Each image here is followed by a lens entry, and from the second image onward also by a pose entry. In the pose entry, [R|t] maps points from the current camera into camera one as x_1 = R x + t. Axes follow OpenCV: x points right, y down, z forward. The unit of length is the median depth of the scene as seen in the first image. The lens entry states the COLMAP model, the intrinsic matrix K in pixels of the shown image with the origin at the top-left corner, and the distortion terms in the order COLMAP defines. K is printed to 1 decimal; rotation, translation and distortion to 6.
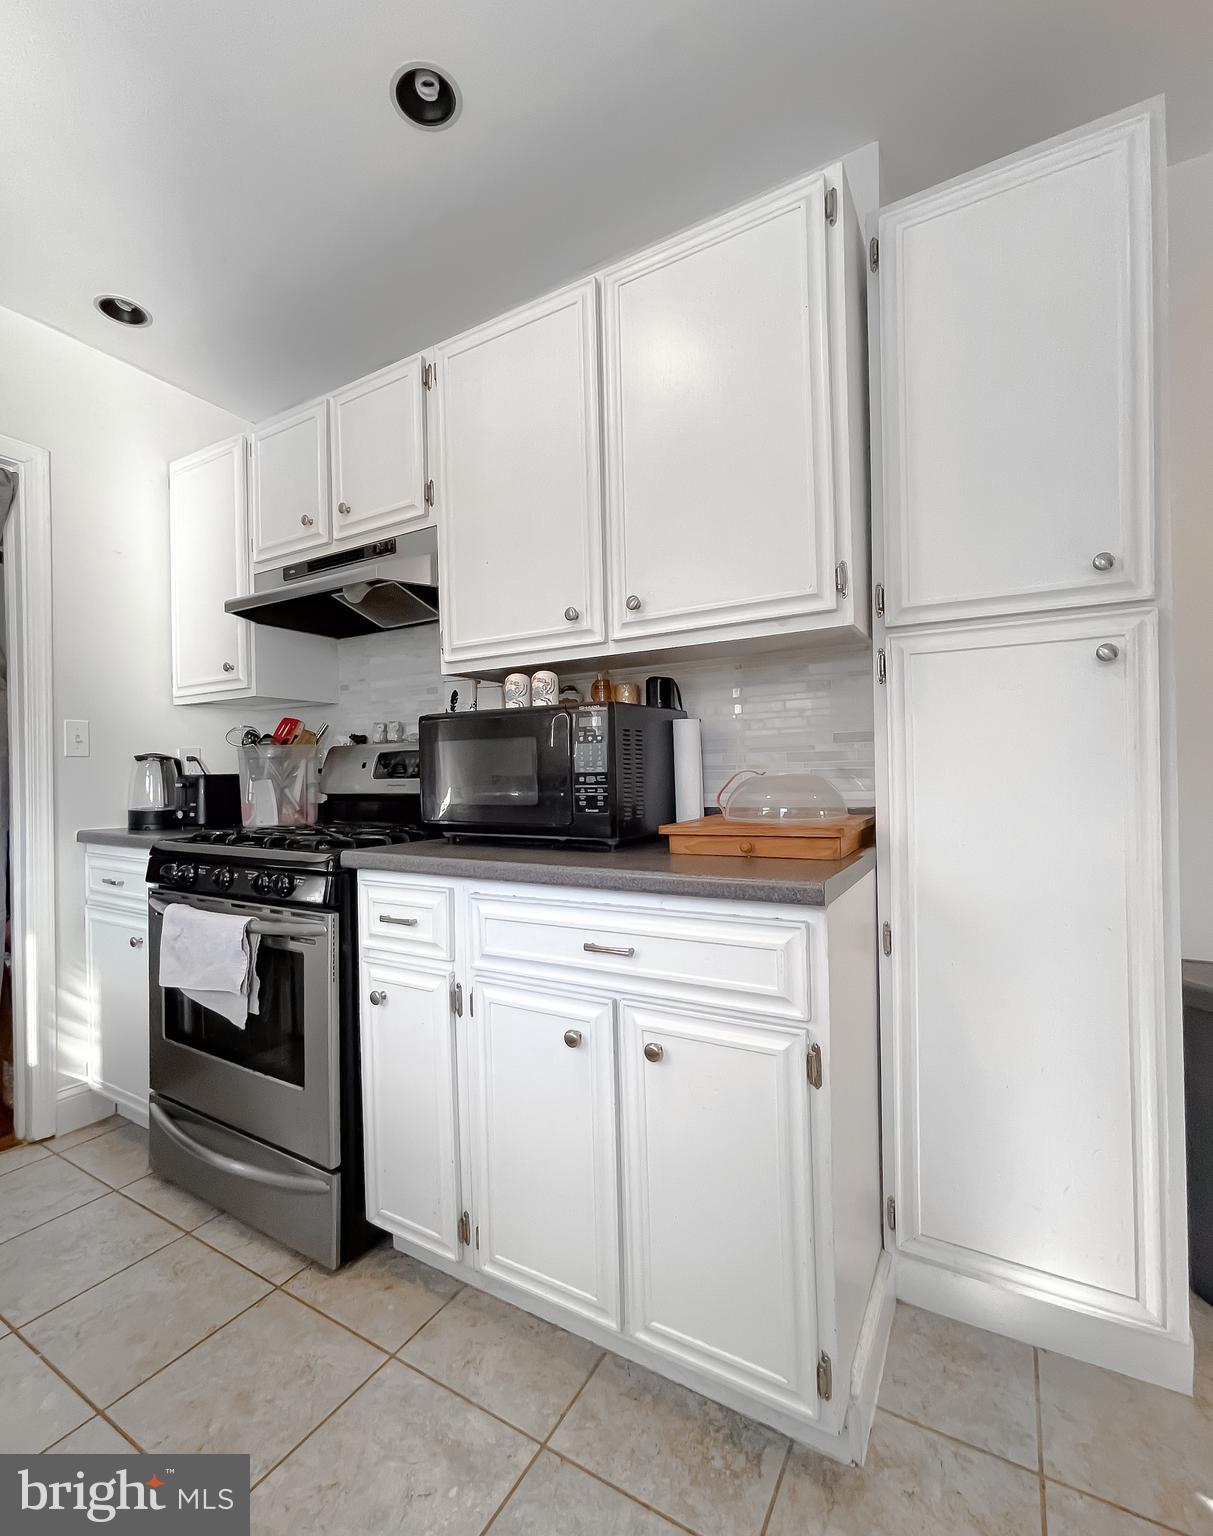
lens RADIAL K [[694.0, 0, 597.9], [0, 694.0, 769.6], [0, 0, 1]] dist [-0.001330, -0.000216]
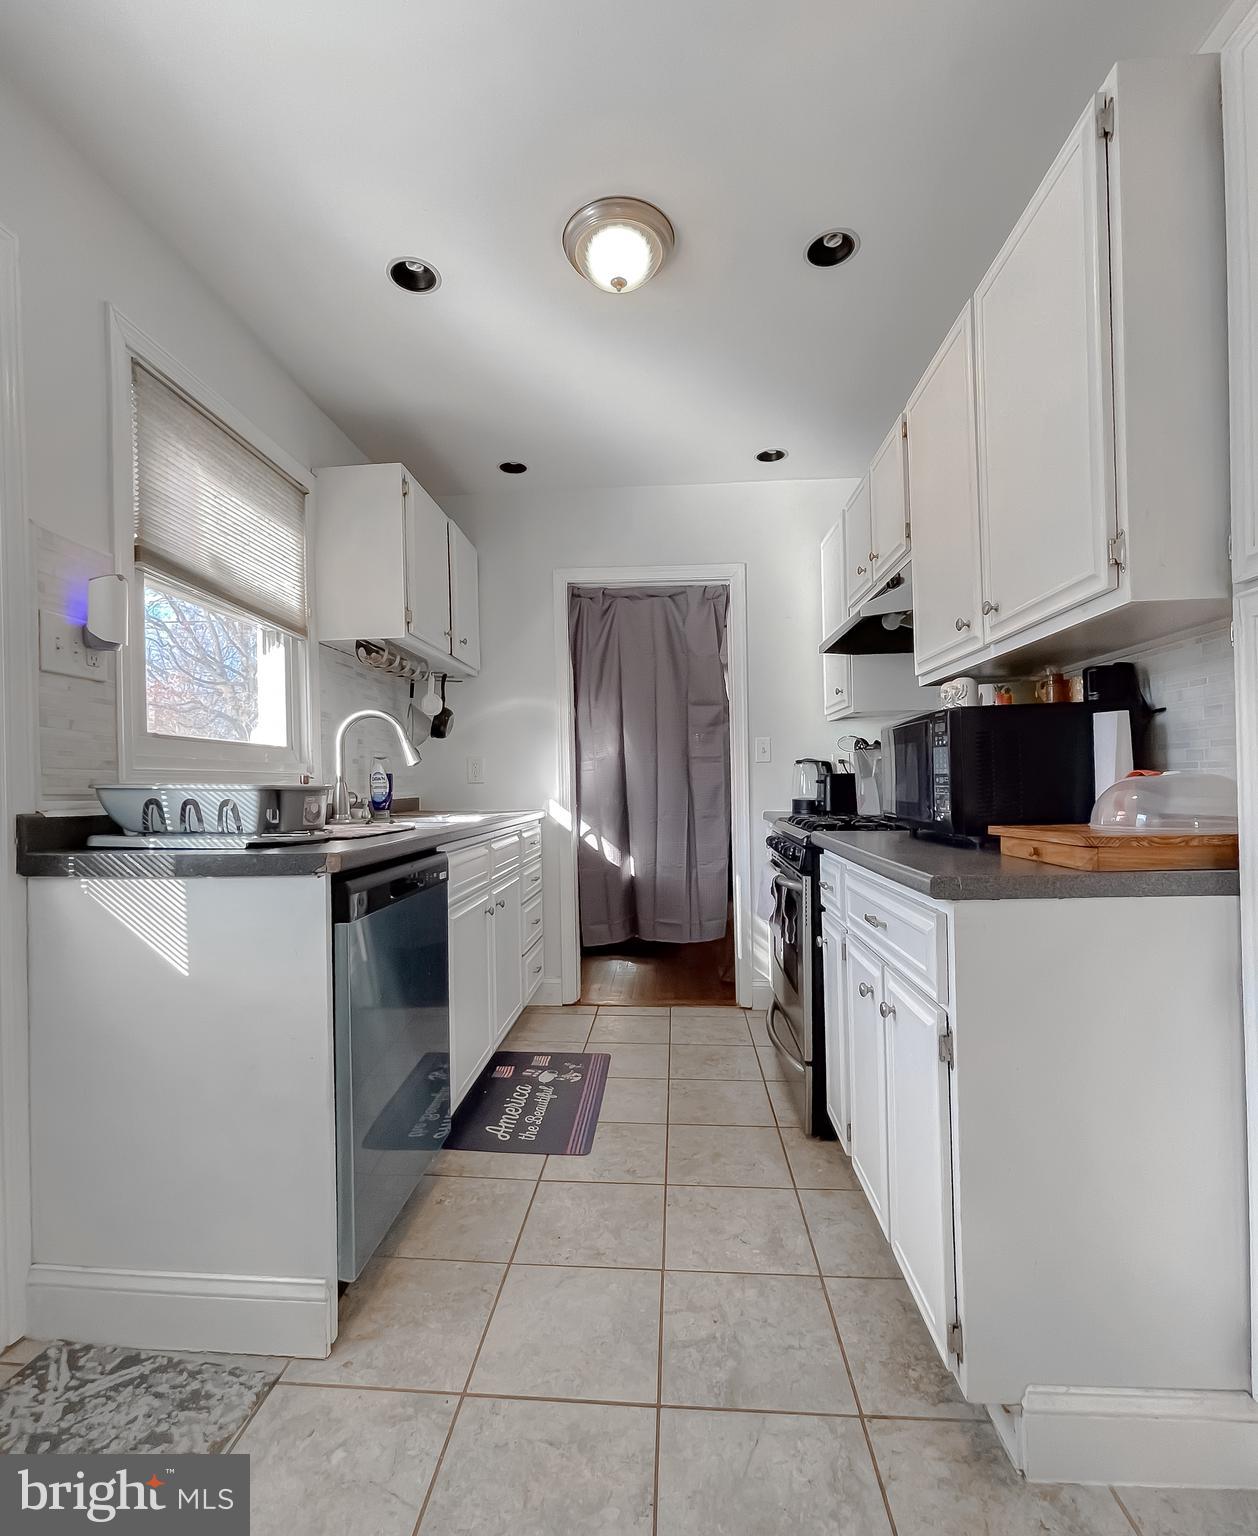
lens RADIAL K [[742.1, 0, 630.1], [0, 742.1, 778.3], [0, 0, 1]] dist [-0.002199, -0.000375]
pose [[0.451668, 0.004266, -0.892176, 0.806877], [0.013632, 0.999839, 0.011682, -0.009269], [0.892082, -0.017439, 0.451537, 0.030581]]
